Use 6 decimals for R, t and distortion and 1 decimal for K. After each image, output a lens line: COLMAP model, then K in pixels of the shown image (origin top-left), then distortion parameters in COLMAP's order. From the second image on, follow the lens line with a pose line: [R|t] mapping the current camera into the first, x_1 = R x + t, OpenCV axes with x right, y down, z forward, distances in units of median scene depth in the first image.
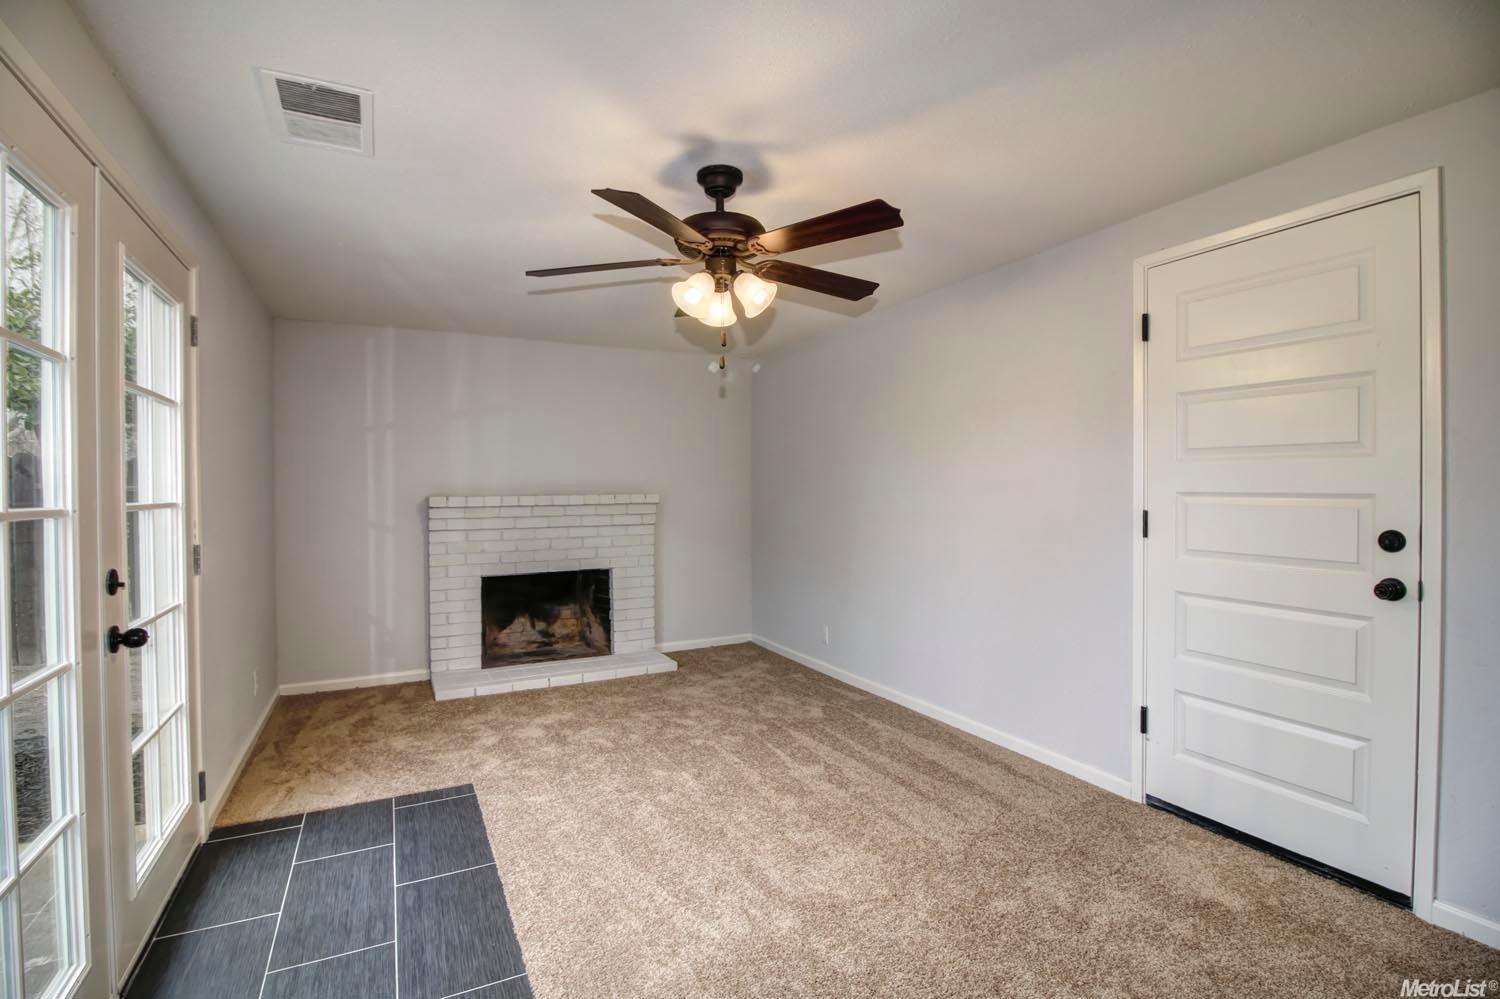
lens RADIAL K [[709.9, 0, 748.3], [0, 709.9, 490.0], [0, 0, 1]] dist [0.000412, -0.013498]
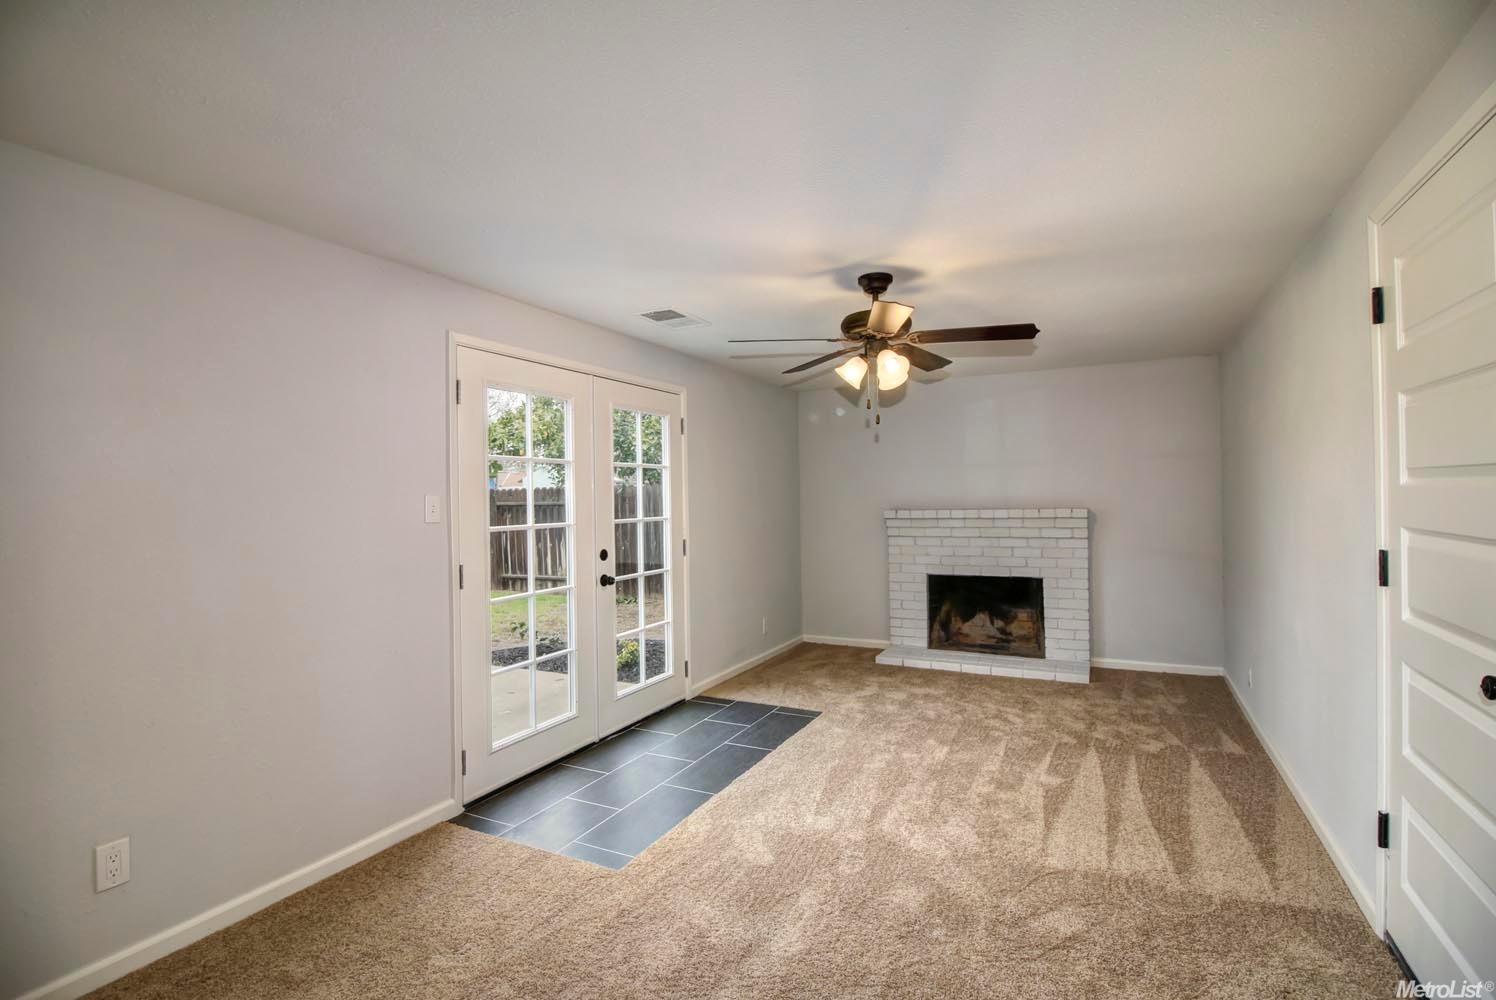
lens RADIAL K [[708.0, 0, 746.3], [0, 708.0, 490.5], [0, 0, 1]] dist [0.000412, -0.013498]
pose [[0.587258, -0.009764, -0.809341, 0.514147], [0.009710, 0.999940, -0.005019, -0.025512], [0.809342, -0.004911, 0.587318, 0.016425]]
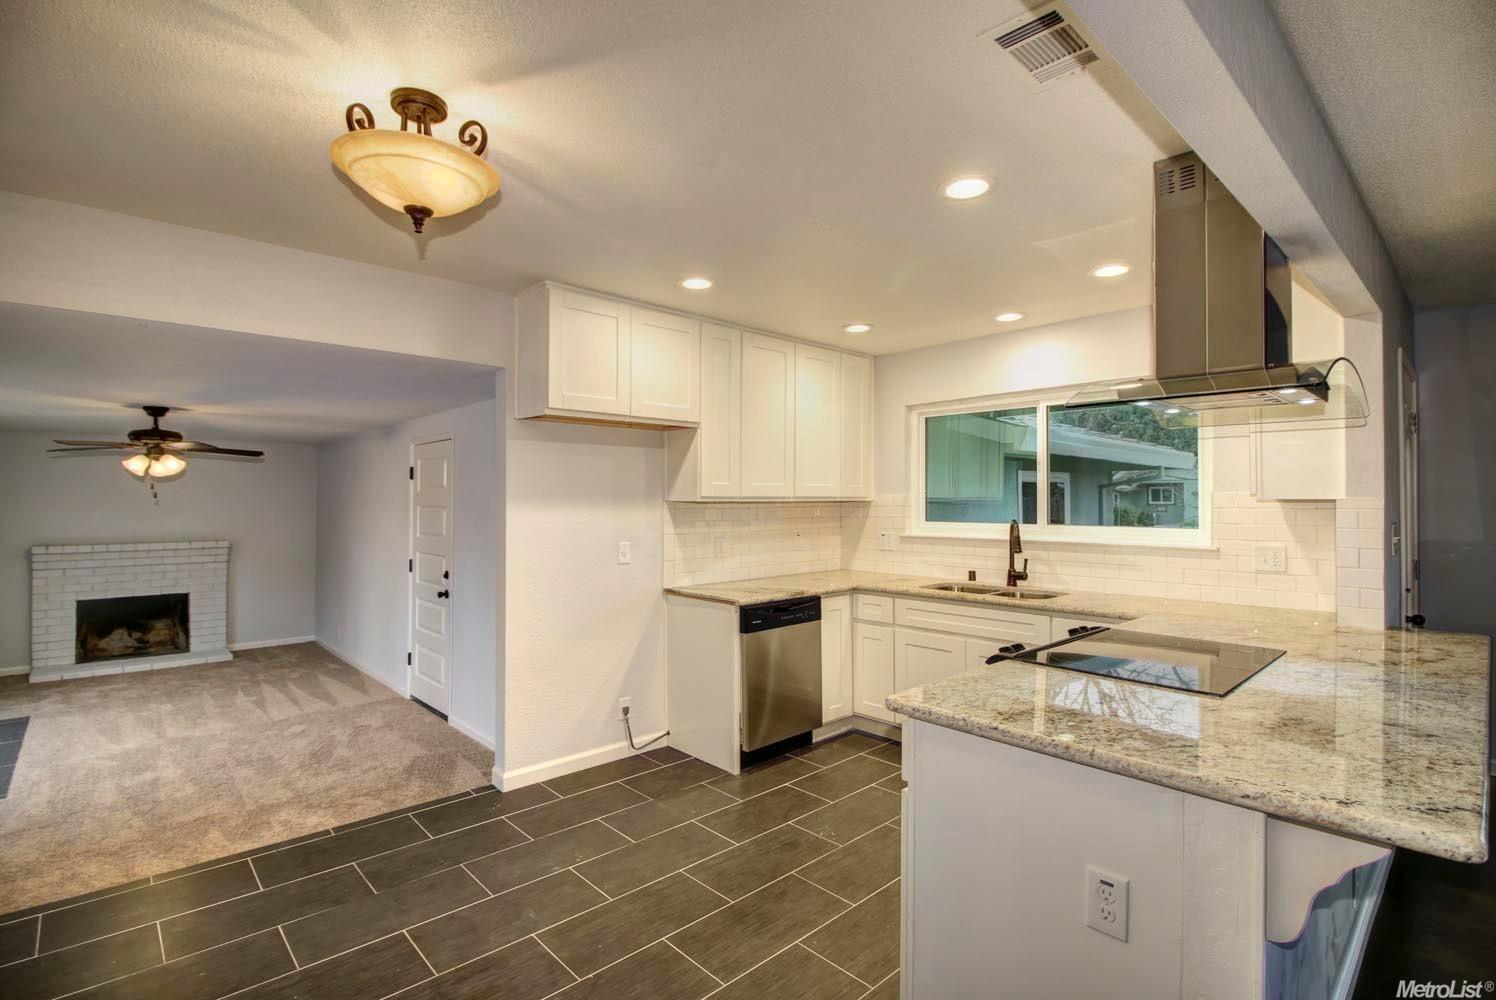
lens RADIAL K [[708.0, 0, 746.3], [0, 708.0, 490.5], [0, 0, 1]] dist [0.000412, -0.013498]
pose [[0.960640, 0.012387, 0.277519, 0.627273], [-0.006263, 0.999717, -0.022942, -0.091492], [-0.277724, 0.020301, 0.960446, -0.882834]]
